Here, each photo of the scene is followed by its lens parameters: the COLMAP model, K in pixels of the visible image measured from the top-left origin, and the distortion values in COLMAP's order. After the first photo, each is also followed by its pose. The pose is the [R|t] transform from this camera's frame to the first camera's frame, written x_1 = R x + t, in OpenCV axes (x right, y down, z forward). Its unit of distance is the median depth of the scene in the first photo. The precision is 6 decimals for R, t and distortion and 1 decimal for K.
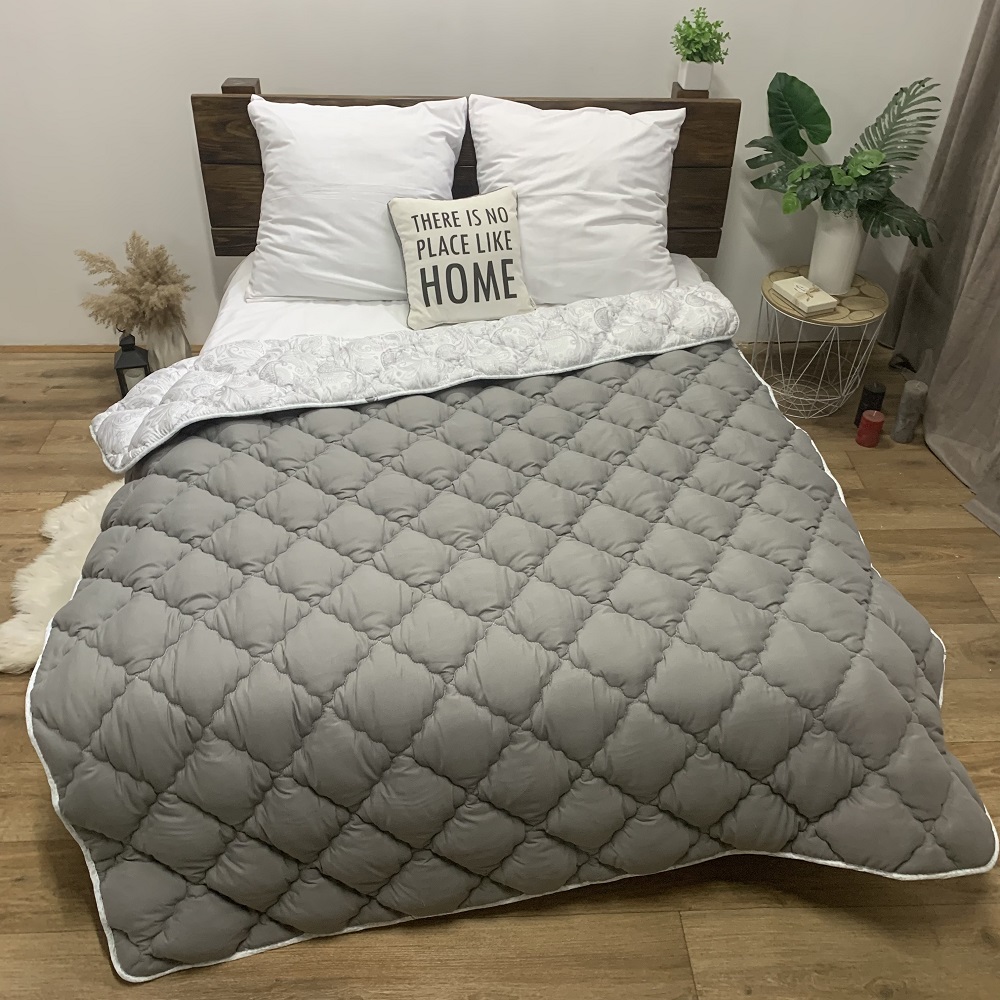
lens RADIAL K [[1031.1, 0, 484.6], [0, 1031.1, 511.4], [0, 0, 1]] dist [0.091633, -0.159202]
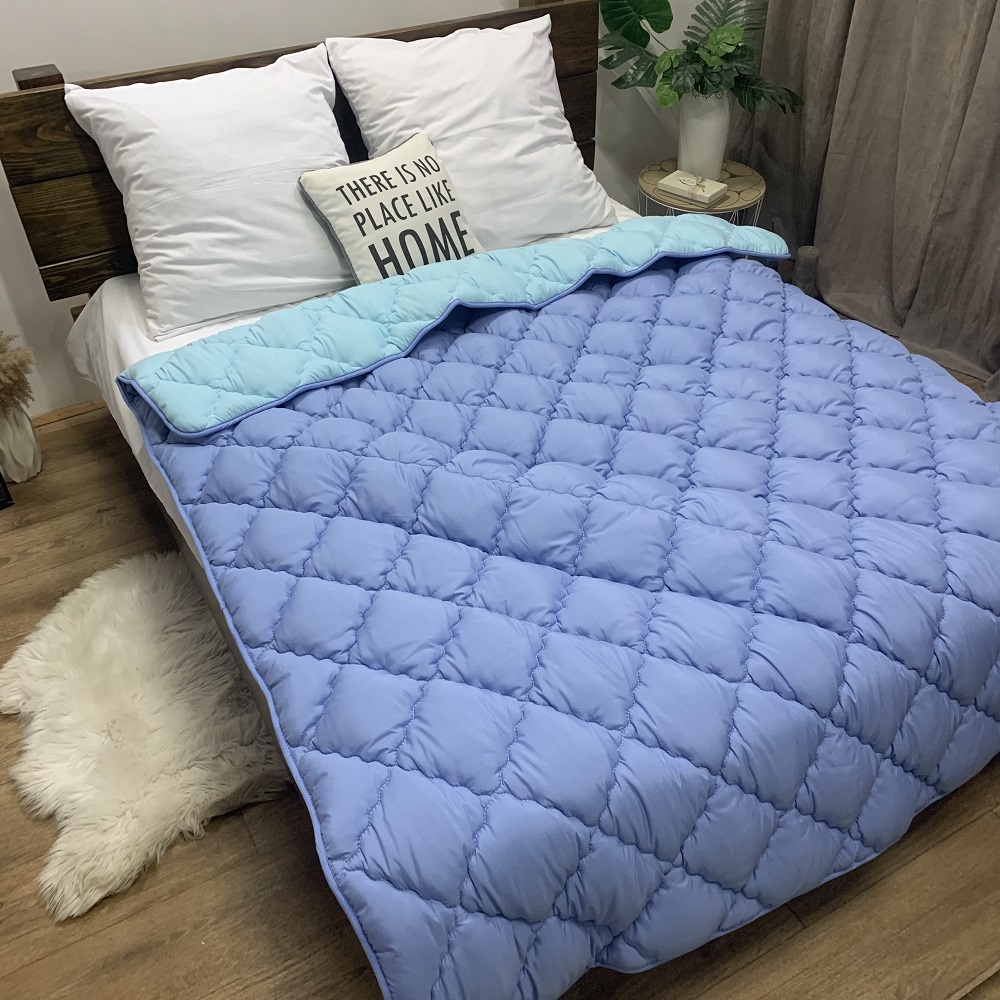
lens RADIAL K [[1039.1, 0, 500.0], [0, 1039.1, 500.0], [0, 0, 1]] dist [0.028441, 0.015284]
pose [[0.891232, -0.314291, 0.326997, -0.298235], [0.305811, 0.948851, 0.078493, -0.069656], [-0.334941, 0.030044, 0.941760, 0.168078]]
